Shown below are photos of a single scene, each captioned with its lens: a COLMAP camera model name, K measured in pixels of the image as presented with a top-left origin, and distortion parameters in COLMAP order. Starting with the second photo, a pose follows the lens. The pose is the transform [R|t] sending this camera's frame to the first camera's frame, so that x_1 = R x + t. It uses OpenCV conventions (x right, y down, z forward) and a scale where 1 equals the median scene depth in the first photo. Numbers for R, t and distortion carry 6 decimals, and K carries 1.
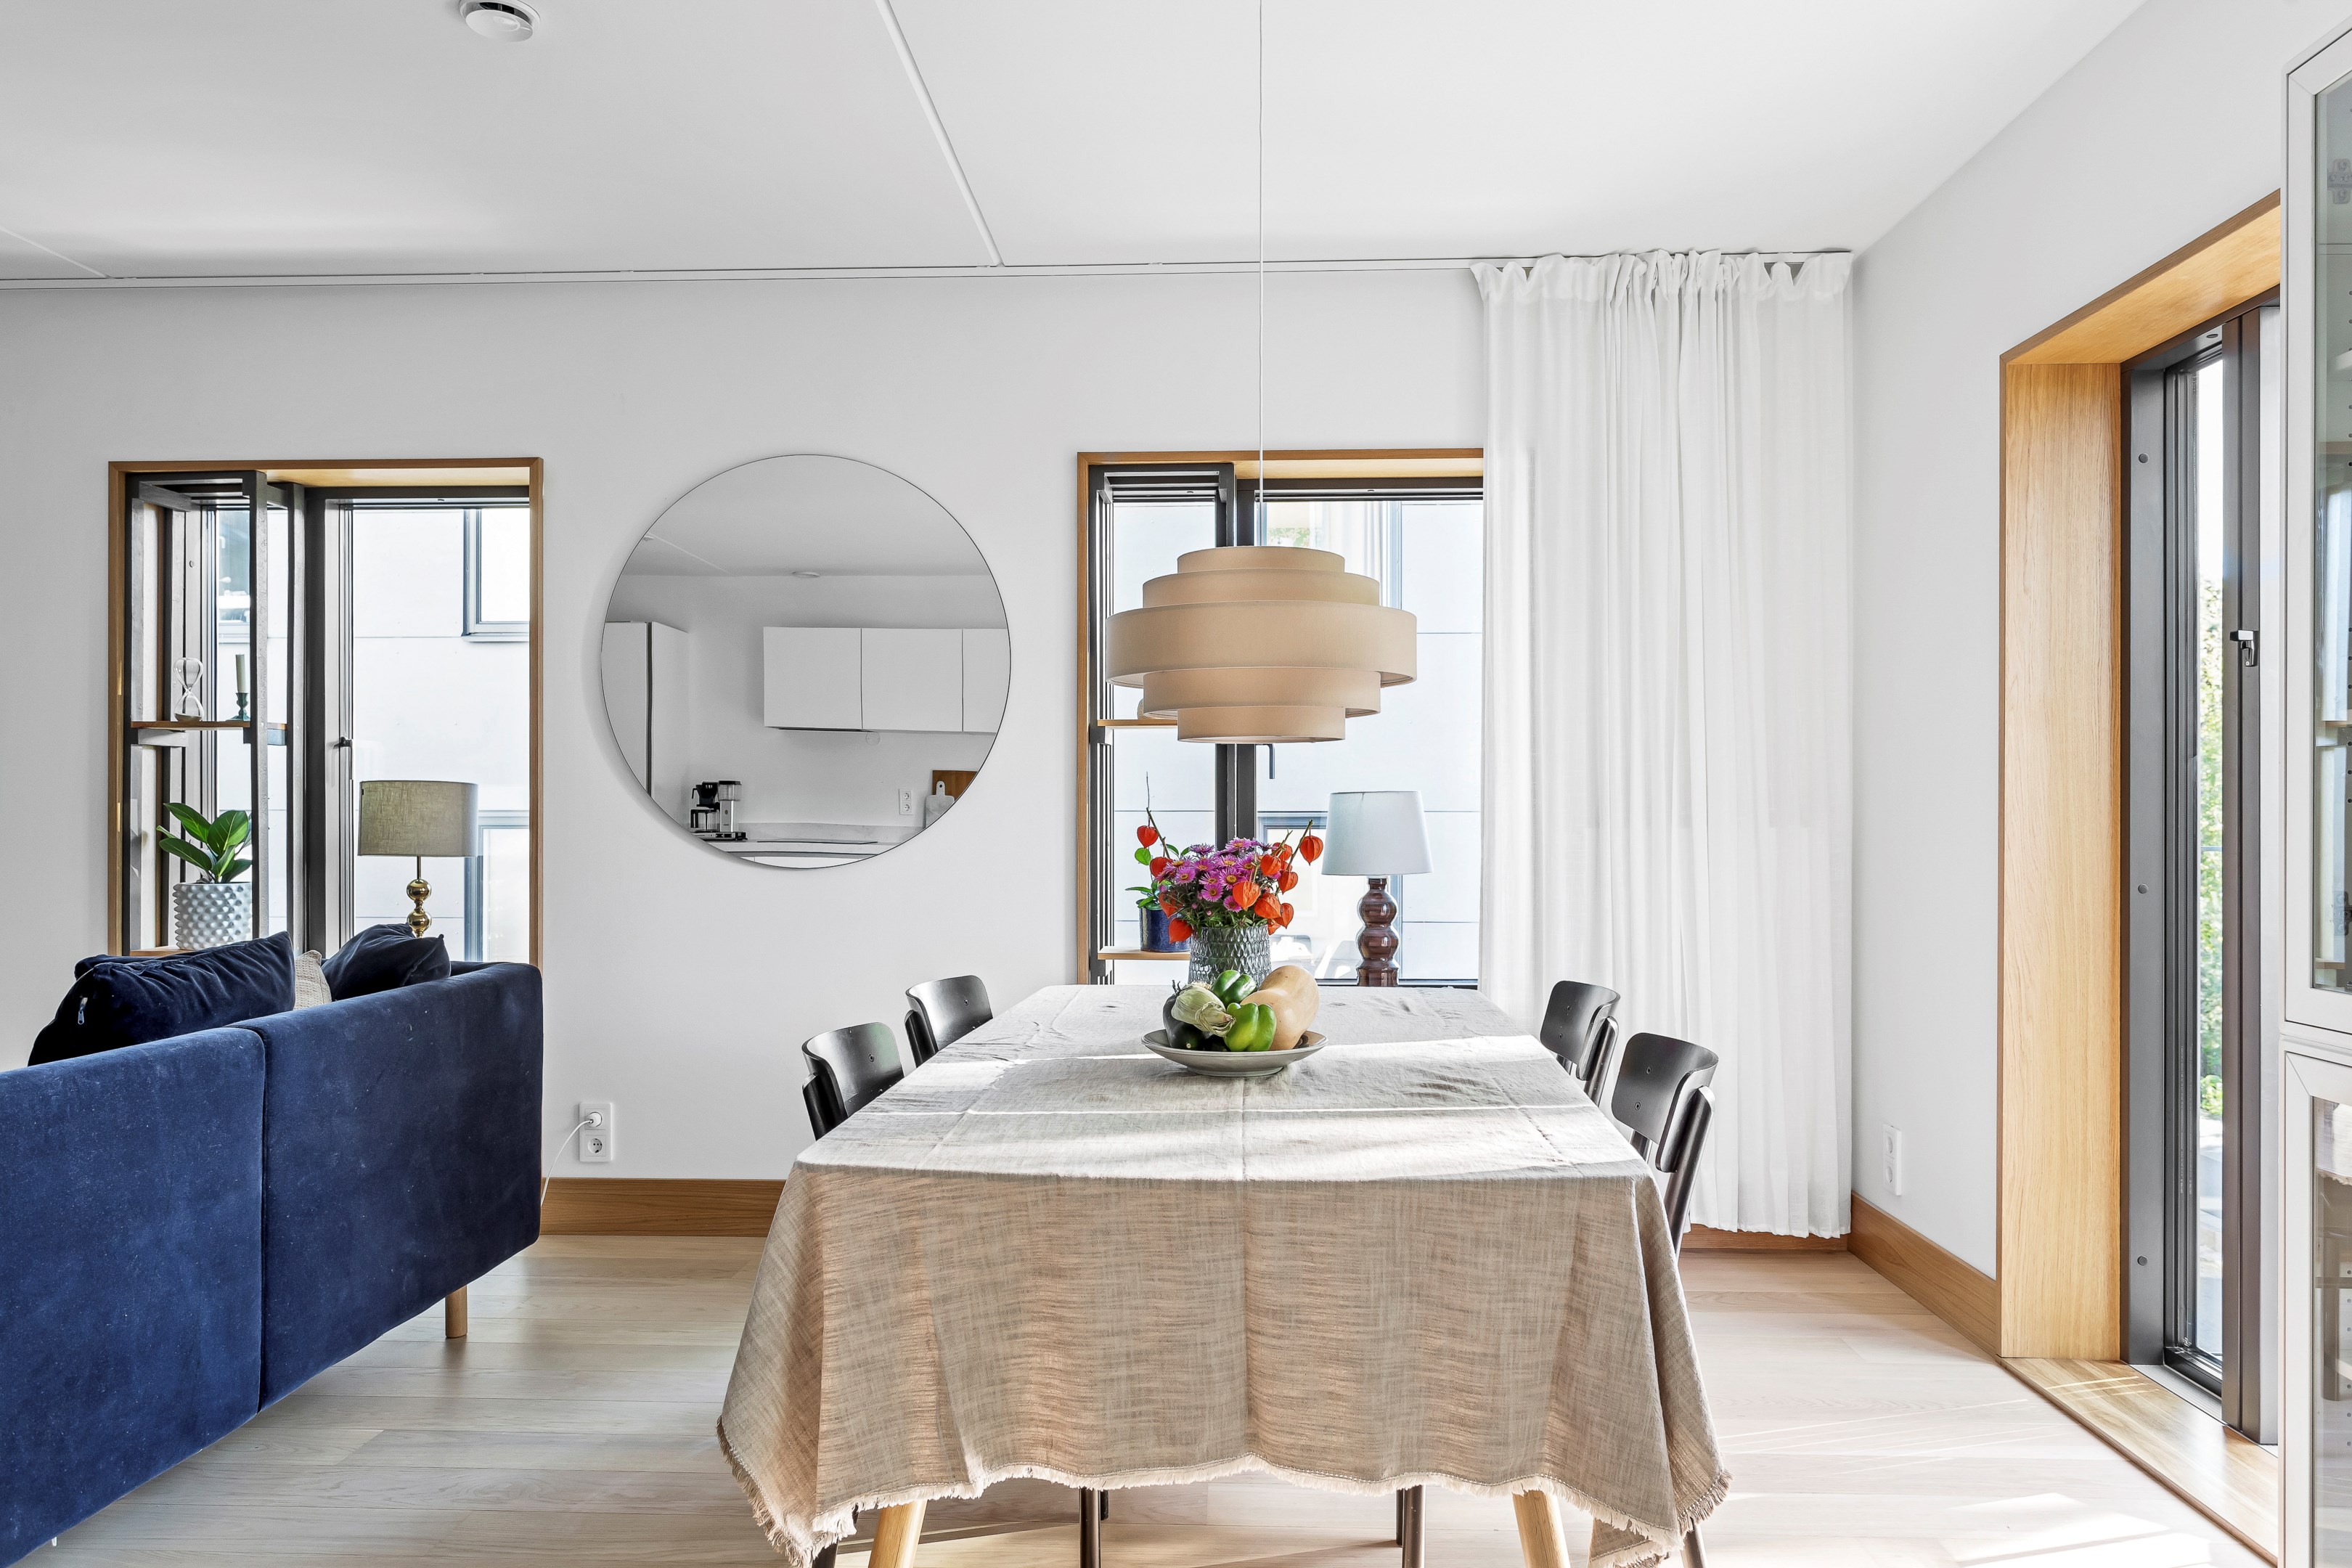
lens RADIAL K [[1570.9, 0, 1182.7], [0, 1570.9, 802.5], [0, 0, 1]] dist [-0.001958, -0.000630]
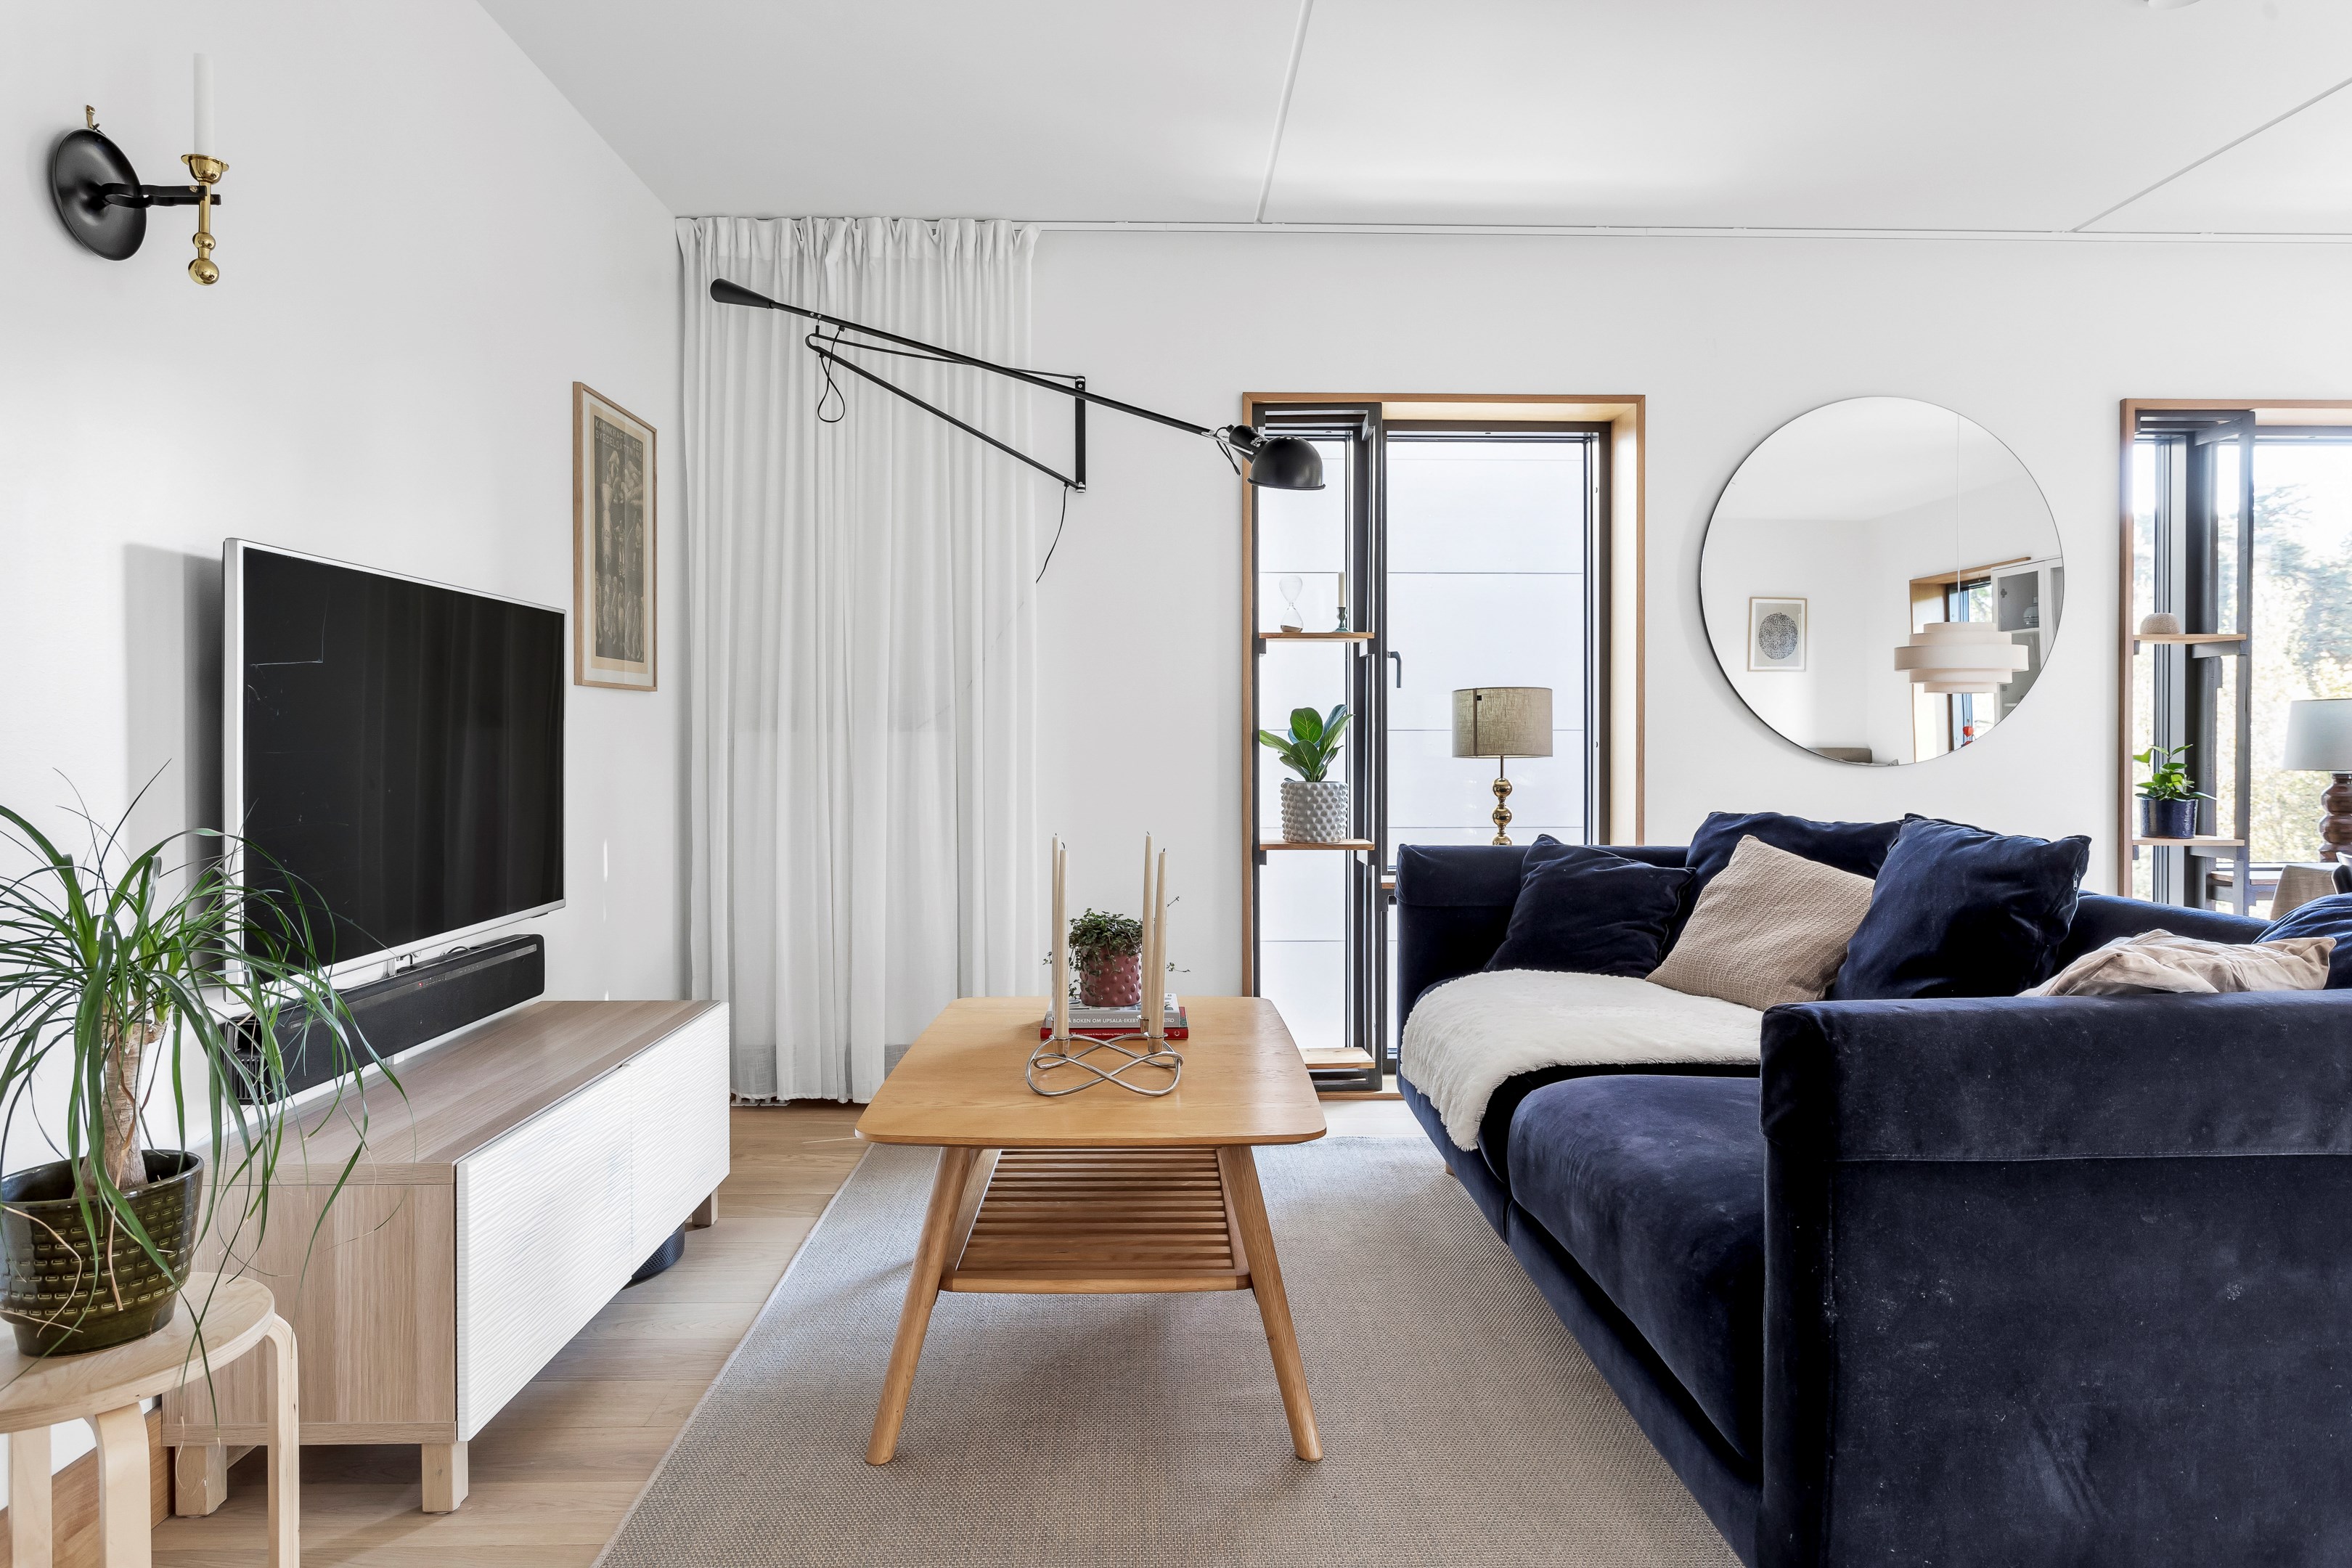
lens RADIAL K [[1474.8, 0, 1193.3], [0, 1474.8, 752.6], [0, 0, 1]] dist [0.003145, 0.003213]
pose [[0.996401, -0.001744, 0.084746, -0.791306], [0.000012, 0.999791, 0.020434, 0.009996], [-0.084764, -0.020359, 0.996193, -0.011731]]
